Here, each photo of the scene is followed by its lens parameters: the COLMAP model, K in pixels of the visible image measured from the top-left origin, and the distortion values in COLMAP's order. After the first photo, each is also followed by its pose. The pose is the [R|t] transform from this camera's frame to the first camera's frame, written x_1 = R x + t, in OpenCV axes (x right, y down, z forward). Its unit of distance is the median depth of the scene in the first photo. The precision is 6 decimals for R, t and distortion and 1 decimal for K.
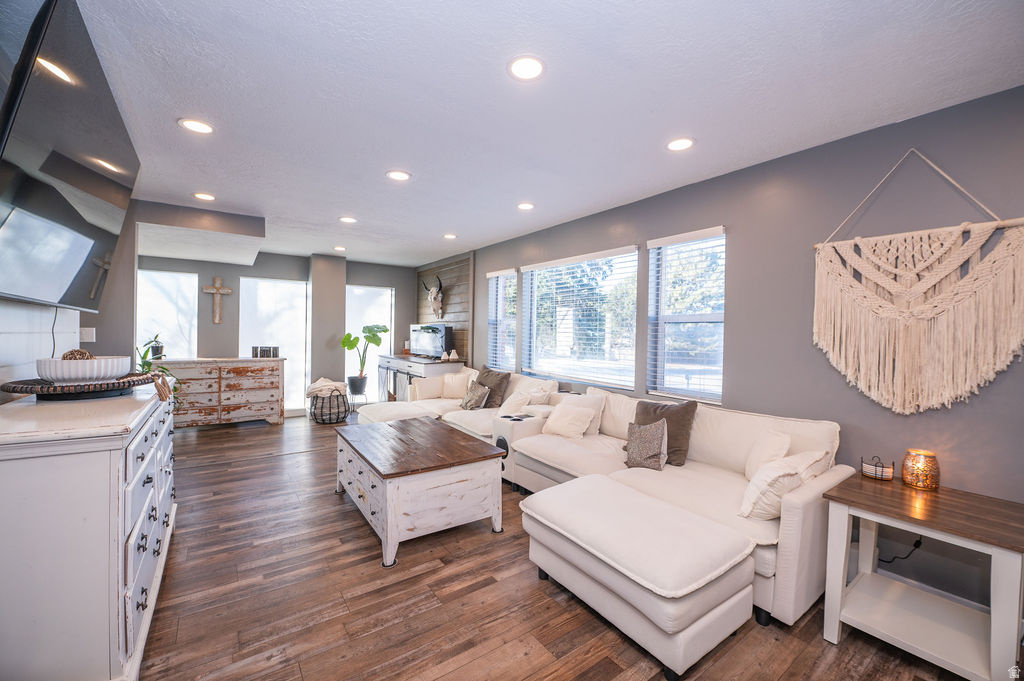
lens RADIAL K [[407.0, 0, 518.8], [0, 407.0, 336.9], [0, 0, 1]] dist [-0.014389, -0.000629]
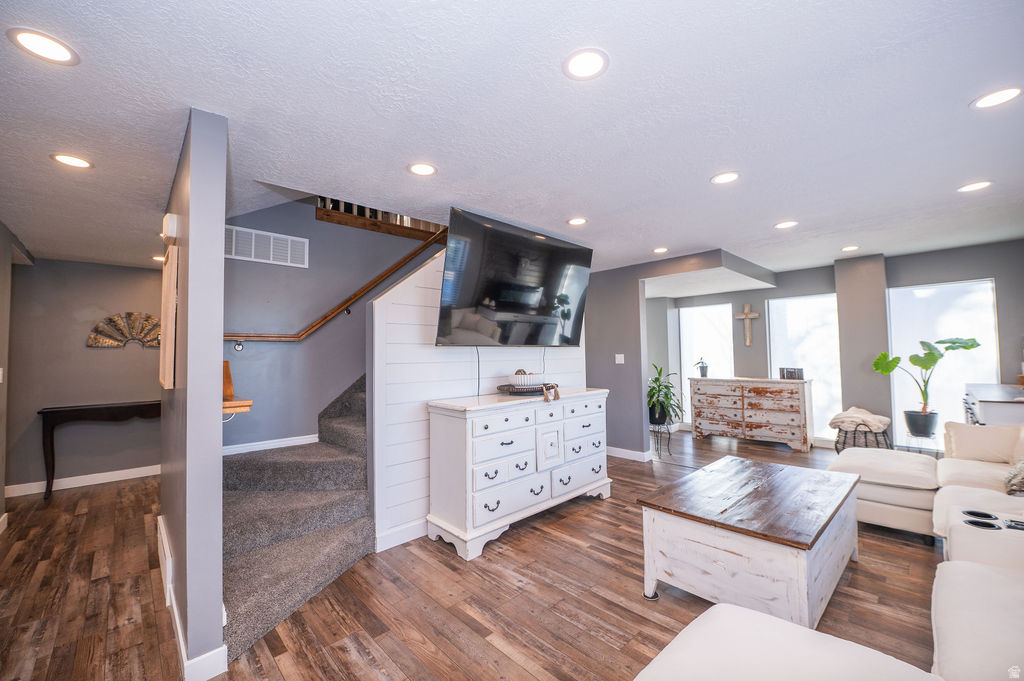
lens RADIAL K [[416.0, 0, 517.4], [0, 416.0, 336.1], [0, 0, 1]] dist [-0.014792, -0.000198]
pose [[0.131564, -0.056515, -0.989695, 0.293585], [0.012576, 0.998388, -0.055340, -0.005966], [0.991228, -0.005166, 0.132063, 0.246782]]
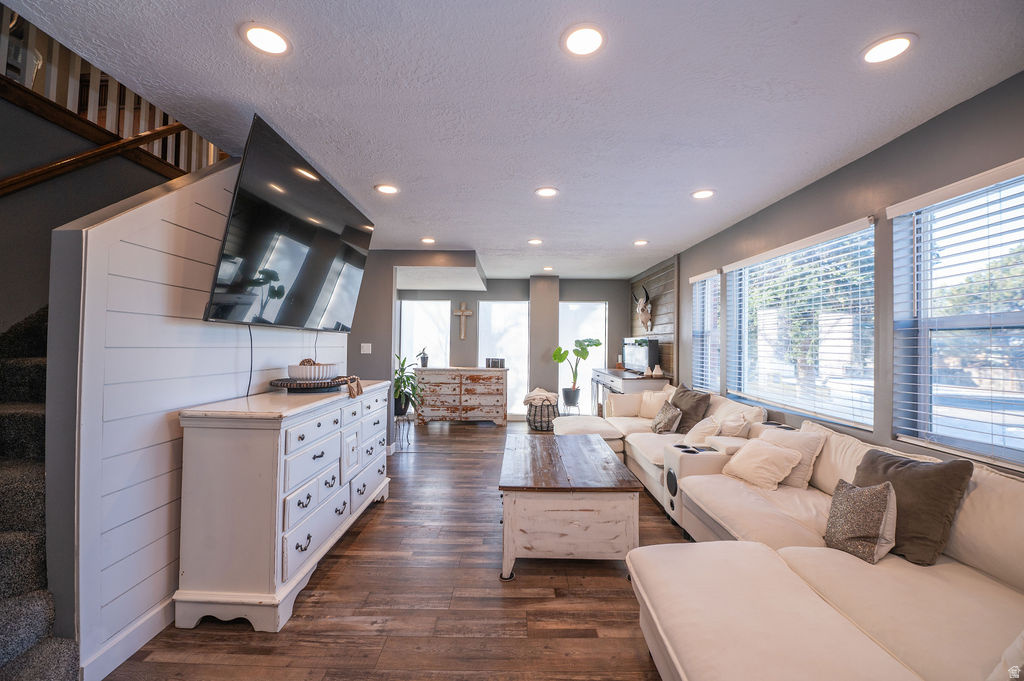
lens RADIAL K [[409.9, 0, 519.3], [0, 409.9, 336.1], [0, 0, 1]] dist [-0.015684, -0.000628]
pose [[0.813473, -0.016784, -0.581361, 0.135751], [-0.003318, 0.999433, -0.033496, -0.001362], [0.581593, 0.029177, 0.812956, 0.078927]]
